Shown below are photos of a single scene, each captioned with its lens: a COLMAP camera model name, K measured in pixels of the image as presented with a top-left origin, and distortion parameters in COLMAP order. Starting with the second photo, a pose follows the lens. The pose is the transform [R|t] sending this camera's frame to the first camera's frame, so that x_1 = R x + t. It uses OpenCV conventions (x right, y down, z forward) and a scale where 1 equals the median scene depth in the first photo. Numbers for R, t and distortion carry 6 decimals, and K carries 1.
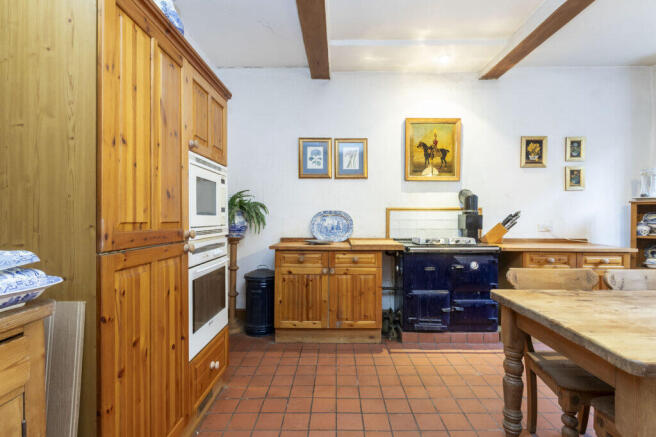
lens RADIAL K [[336.1, 0, 328.0], [0, 336.1, 218.5], [0, 0, 1]] dist [-0.001134, 0.000262]
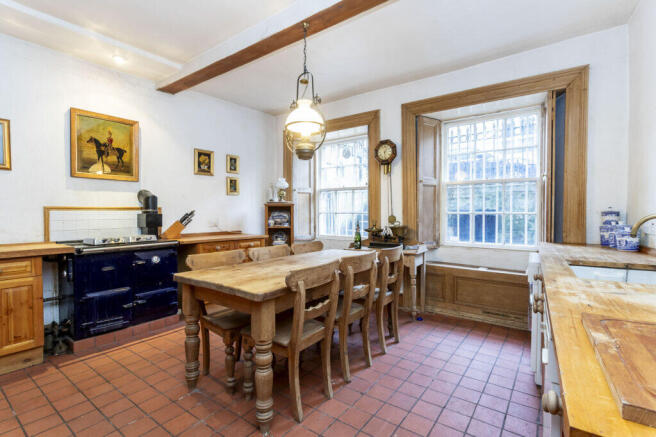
lens RADIAL K [[320.1, 0, 347.3], [0, 320.1, 216.3], [0, 0, 1]] dist [0.000772, 0.000082]
pose [[0.567365, -0.013659, 0.823353, -0.071931], [0.016054, 0.999856, 0.005524, 0.001681], [-0.823310, 0.010084, 0.567503, -0.118366]]
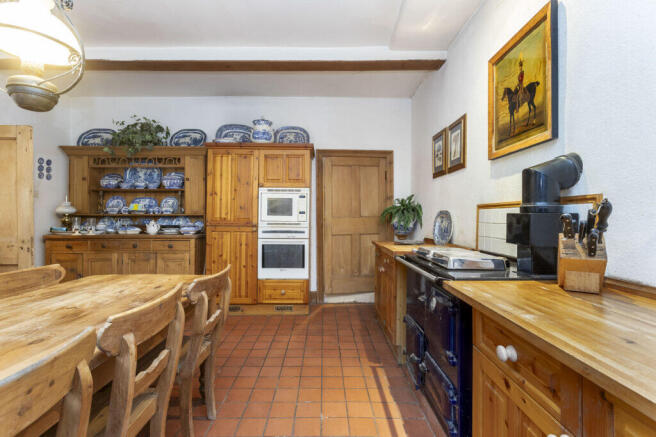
lens RADIAL K [[301.5, 0, 328.0], [0, 301.5, 218.5], [0, 0, 1]] dist [0.000126, 0.000130]
pose [[0.007474, 0.001900, -0.999970, 0.929616], [-0.014373, 0.999895, 0.001793, 0.000298], [0.999869, 0.014359, 0.007501, 0.810083]]
